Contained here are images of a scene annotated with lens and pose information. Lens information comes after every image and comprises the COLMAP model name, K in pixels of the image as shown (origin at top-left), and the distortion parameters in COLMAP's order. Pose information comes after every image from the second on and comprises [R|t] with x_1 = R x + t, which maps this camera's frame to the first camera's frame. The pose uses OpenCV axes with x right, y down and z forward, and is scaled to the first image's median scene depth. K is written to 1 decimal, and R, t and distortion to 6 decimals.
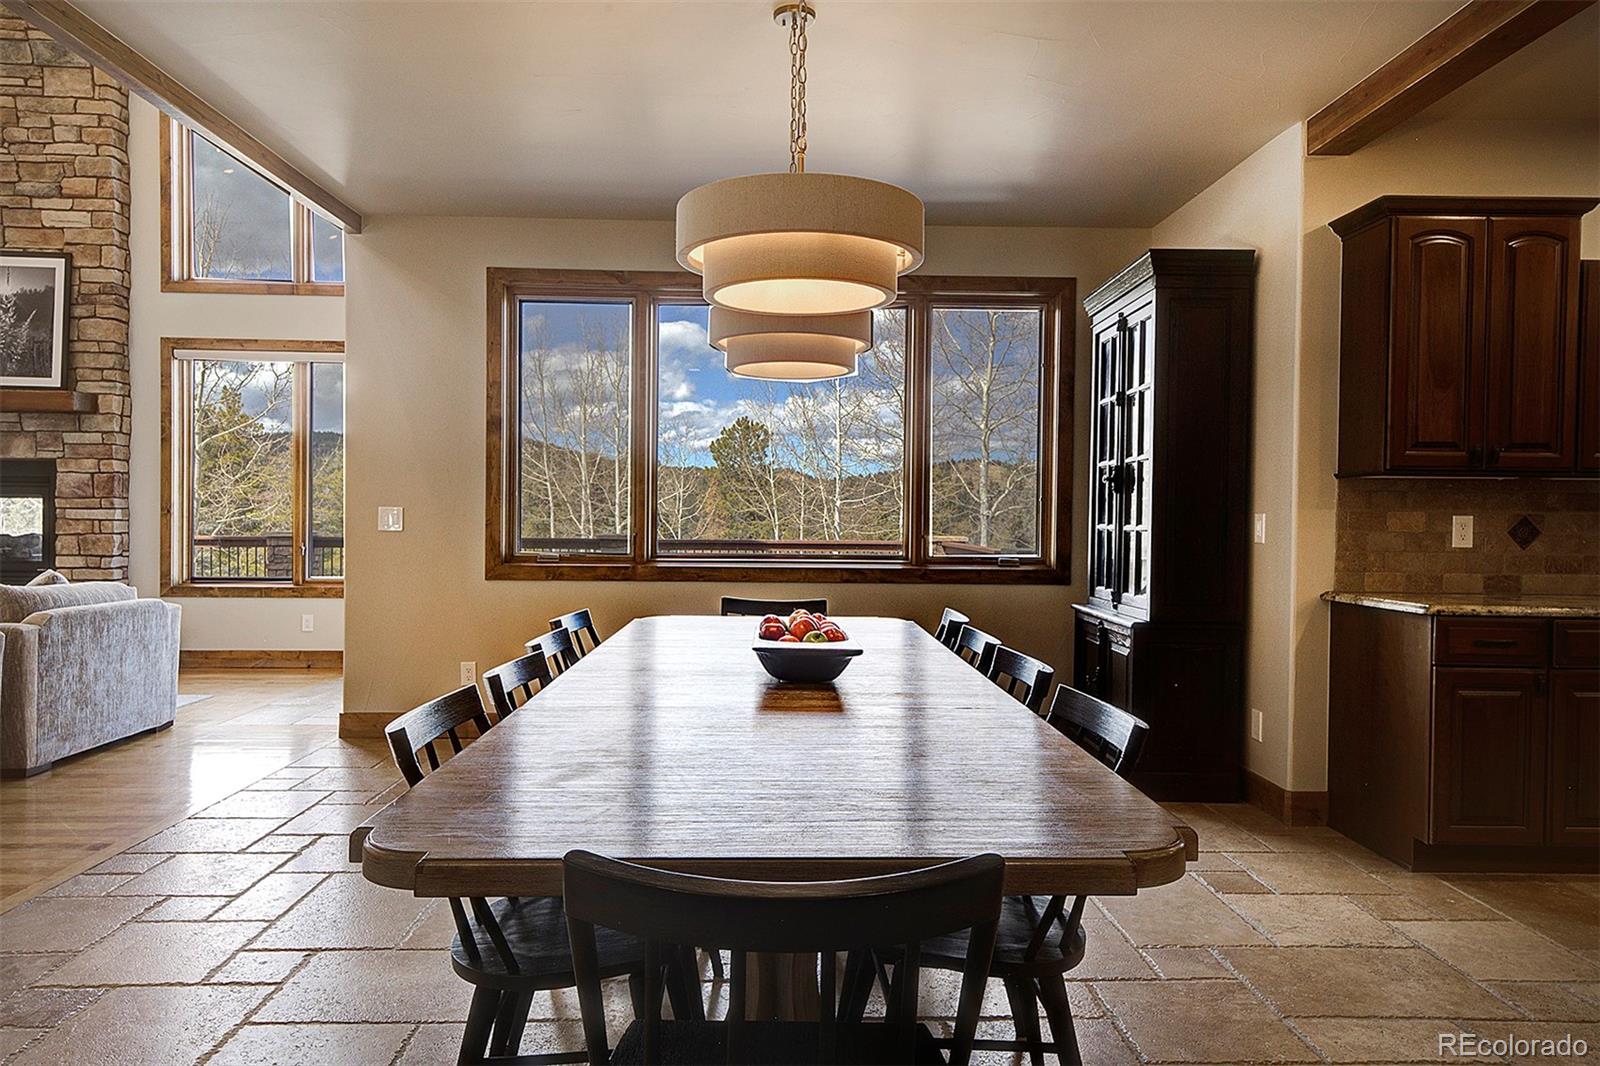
lens RADIAL K [[1038.4, 0, 799.5], [0, 1038.4, 528.6], [0, 0, 1]] dist [0.010010, 0.003176]
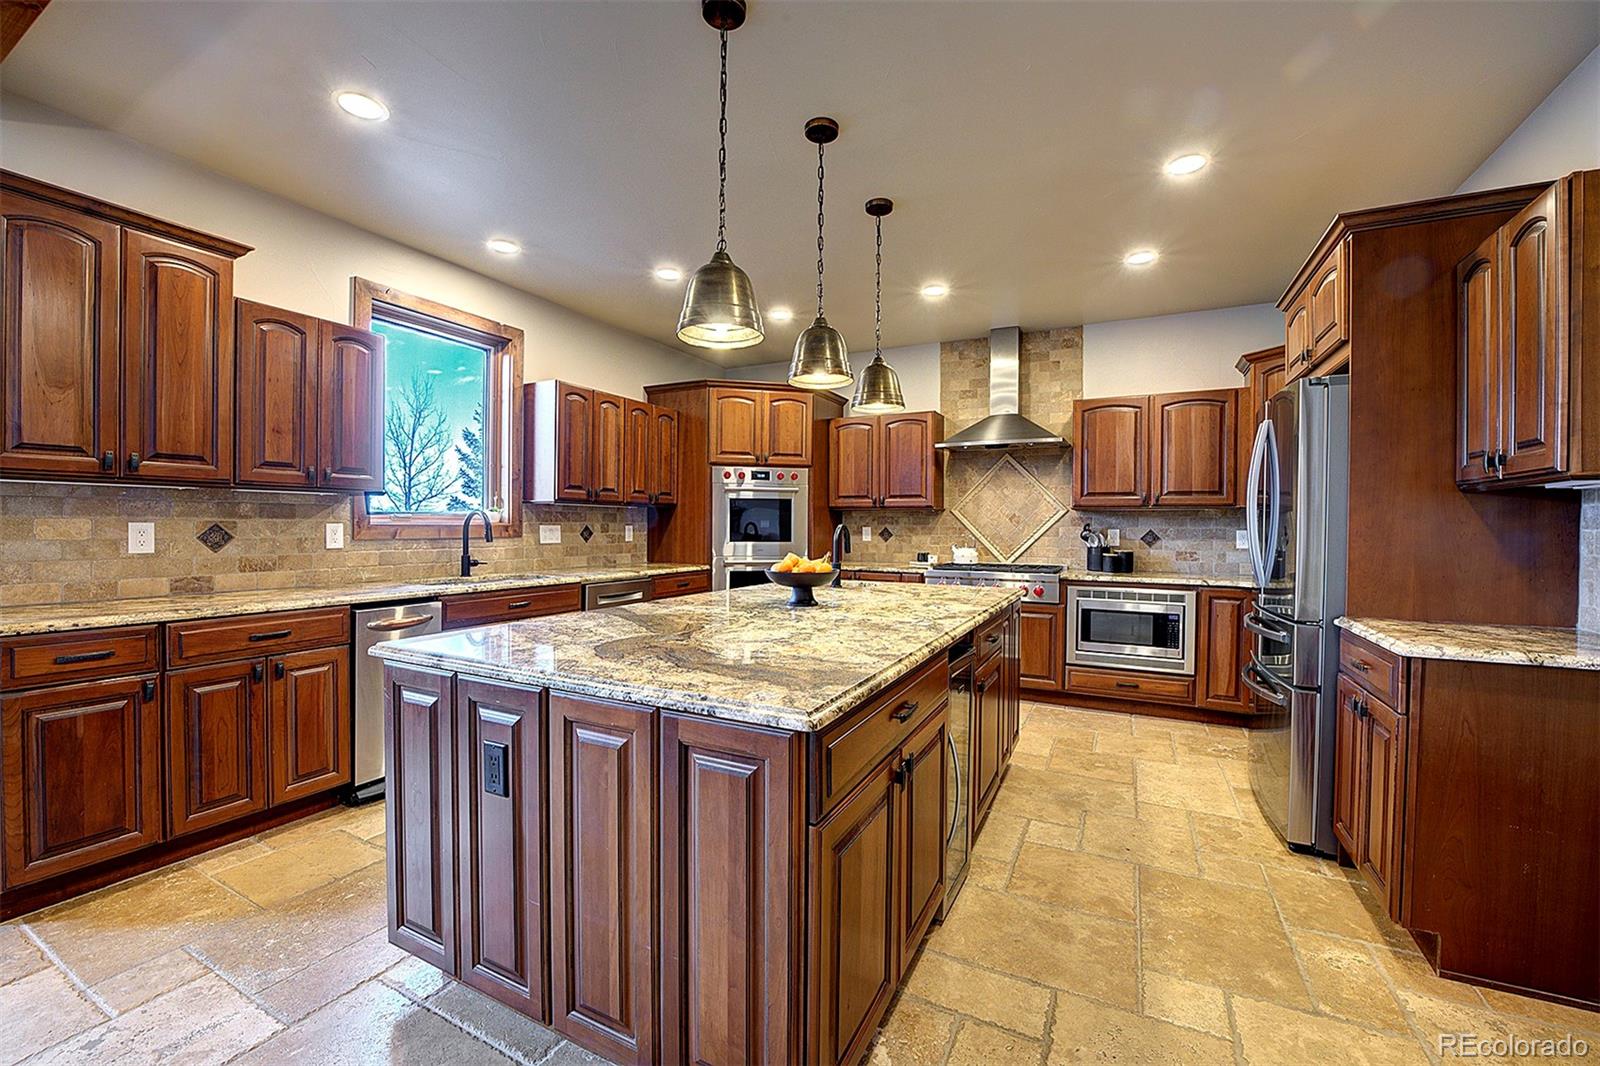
lens RADIAL K [[645.9, 0, 801.6], [0, 645.9, 532.1], [0, 0, 1]] dist [-0.015978, -0.000083]
pose [[0.478170, -0.016256, 0.878117, 0.395764], [0.009599, 0.999866, 0.013283, -0.004921], [-0.878215, 0.002078, 0.478262, 0.122515]]
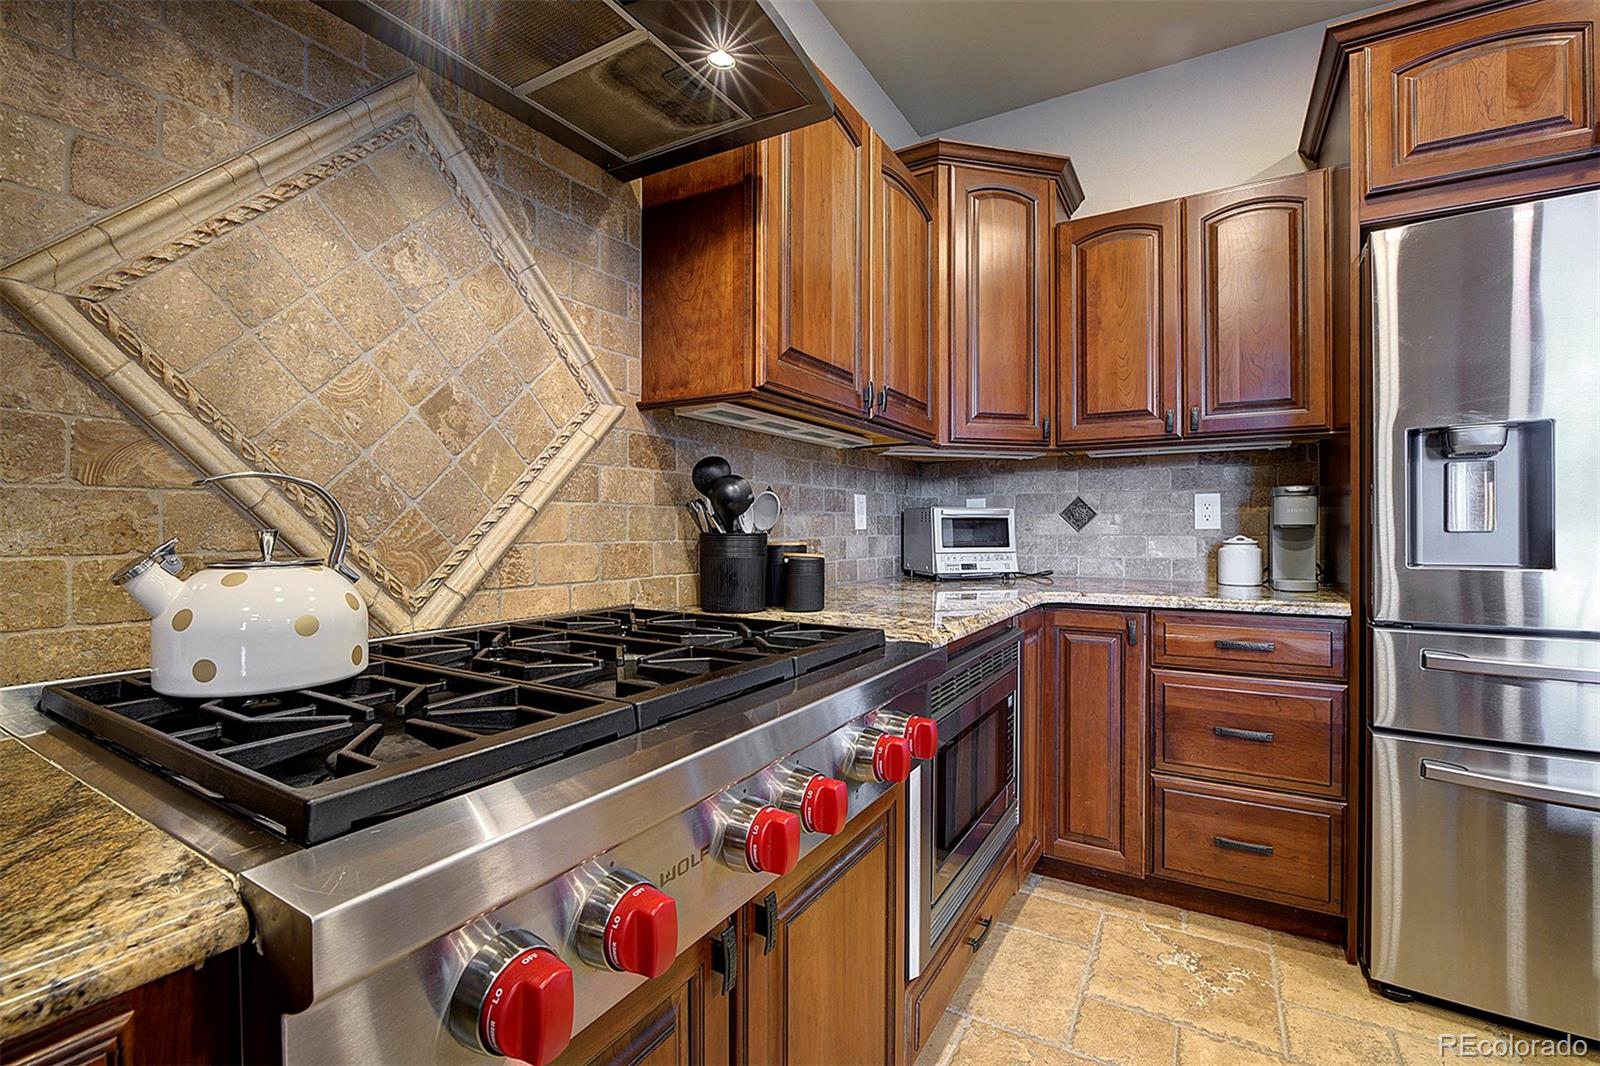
lens RADIAL K [[706.5, 0, 805.1], [0, 706.5, 528.3], [0, 0, 1]] dist [-0.003726, -0.000201]
pose [[-0.850131, -0.010961, 0.526456, 1.502630], [0.000014, 0.999783, 0.020839, 0.033562], [-0.526571, 0.017724, -0.849947, 0.558719]]
